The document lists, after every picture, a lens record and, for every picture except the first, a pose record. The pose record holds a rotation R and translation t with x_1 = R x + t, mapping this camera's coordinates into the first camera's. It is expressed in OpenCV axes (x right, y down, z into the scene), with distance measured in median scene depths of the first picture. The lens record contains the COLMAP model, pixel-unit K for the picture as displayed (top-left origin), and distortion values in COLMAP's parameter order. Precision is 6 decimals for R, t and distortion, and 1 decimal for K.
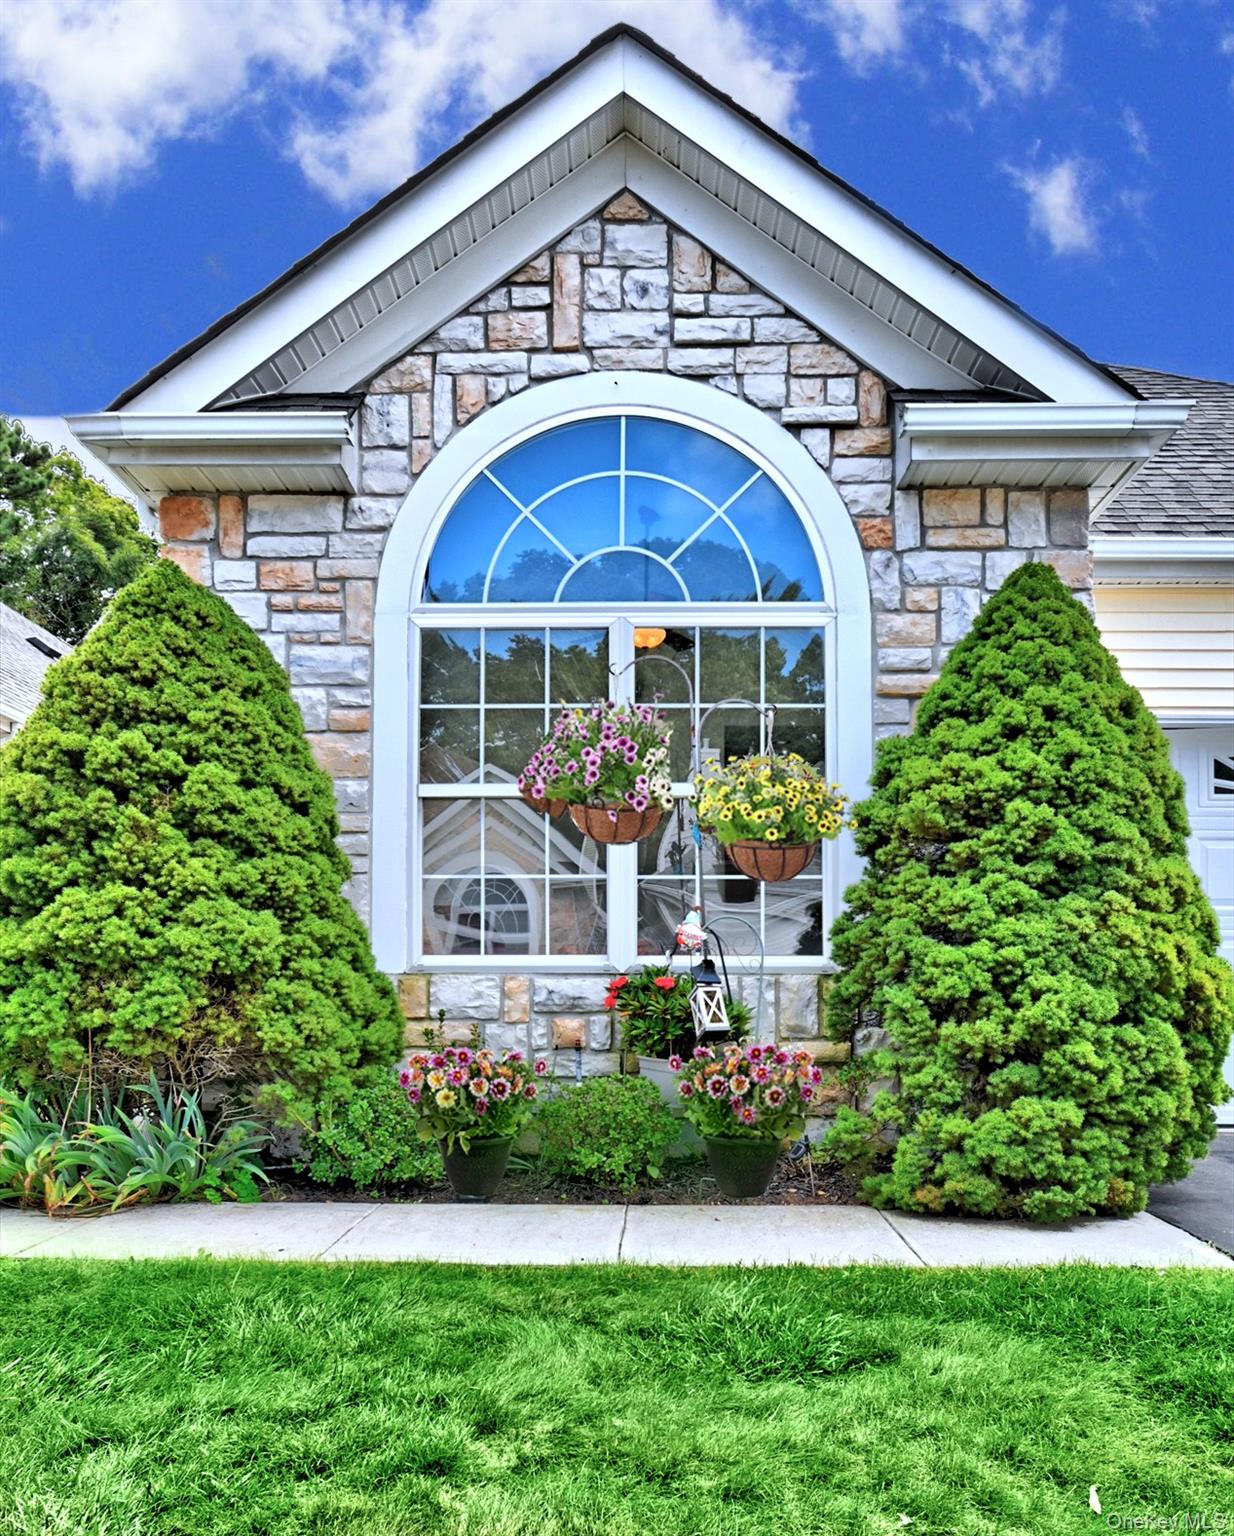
lens RADIAL K [[1171.7, 0, 616.9], [0, 1171.7, 768.0], [0, 0, 1]] dist [-0.005273, 0.008052]
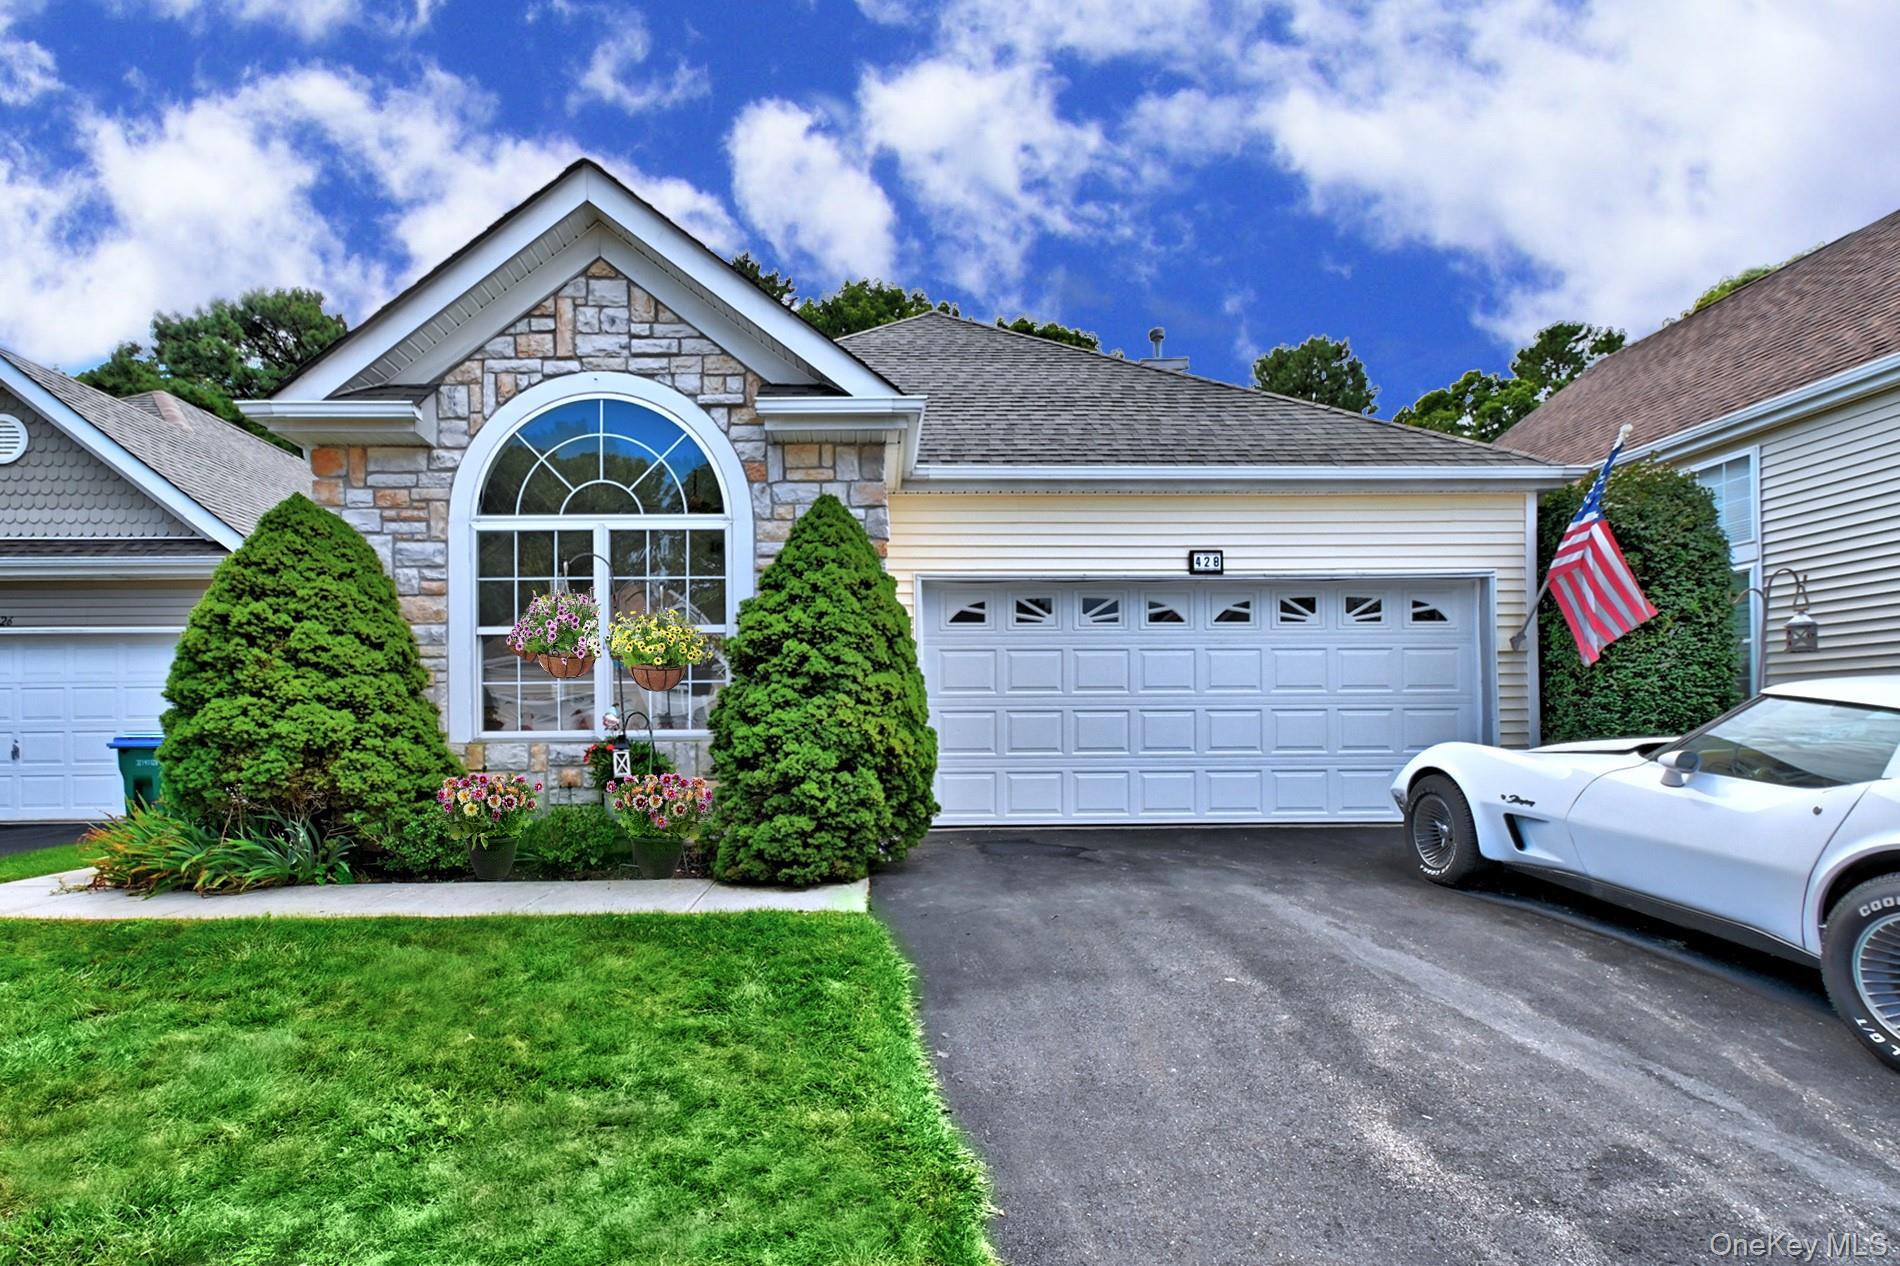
lens RADIAL K [[844.8, 0, 954.9], [0, 844.8, 588.2], [0, 0, 1]] dist [0.010955, -0.005022]
pose [[0.999545, -0.007185, 0.029305, 0.520273], [0.006441, 0.999657, 0.025401, -0.074117], [-0.029478, -0.025200, 0.999248, -0.219783]]
